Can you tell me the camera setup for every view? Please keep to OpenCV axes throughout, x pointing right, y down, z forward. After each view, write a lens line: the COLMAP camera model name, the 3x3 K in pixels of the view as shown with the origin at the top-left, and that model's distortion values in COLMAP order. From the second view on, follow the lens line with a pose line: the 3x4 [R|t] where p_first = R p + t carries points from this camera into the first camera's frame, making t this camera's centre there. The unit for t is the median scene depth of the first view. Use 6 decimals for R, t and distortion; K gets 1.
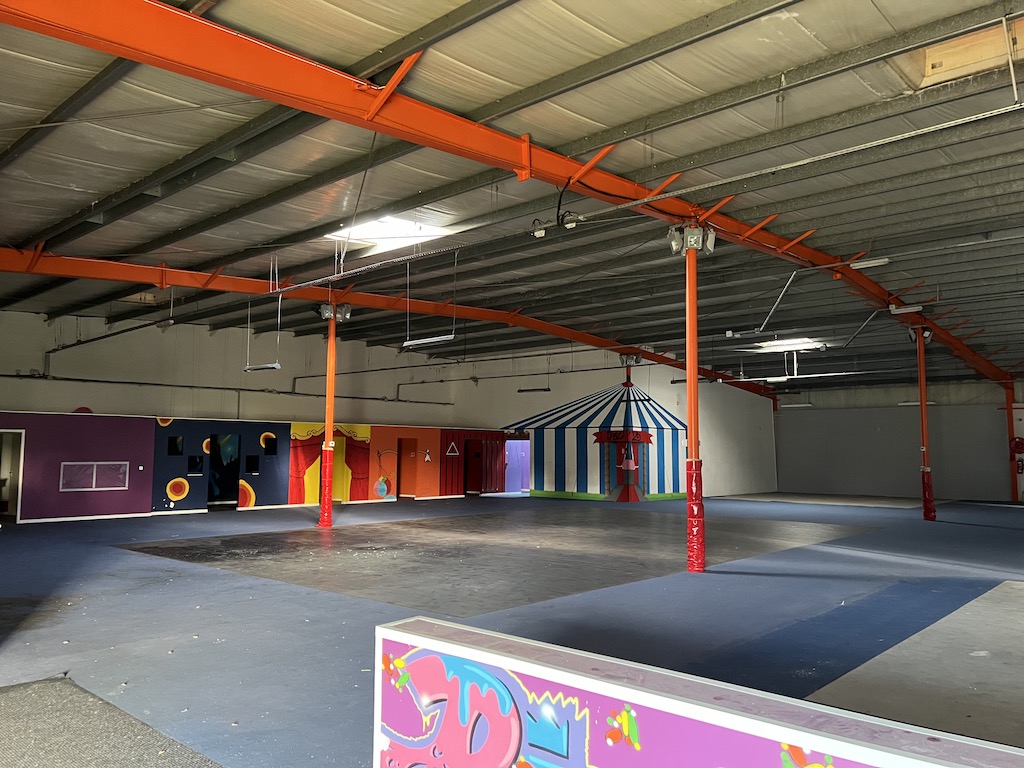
lens RADIAL K [[762.2, 0, 512.4], [0, 762.2, 383.3], [0, 0, 1]] dist [0.040818, -0.003568]
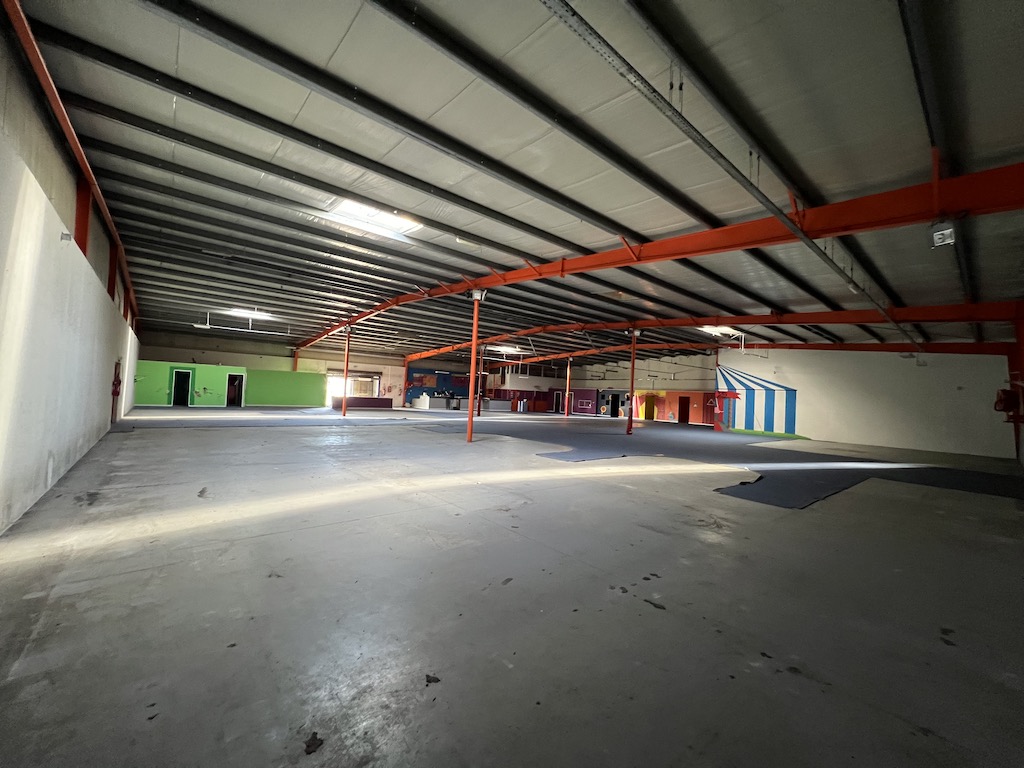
lens RADIAL K [[409.3, 0, 508.6], [0, 409.3, 392.2], [0, 0, 1]] dist [-0.010777, -0.000215]
pose [[-0.136763, -0.018975, -0.990422, 1.146599], [0.038199, 0.998972, -0.024413, 0.068018], [0.989867, -0.041172, -0.135897, 0.631813]]
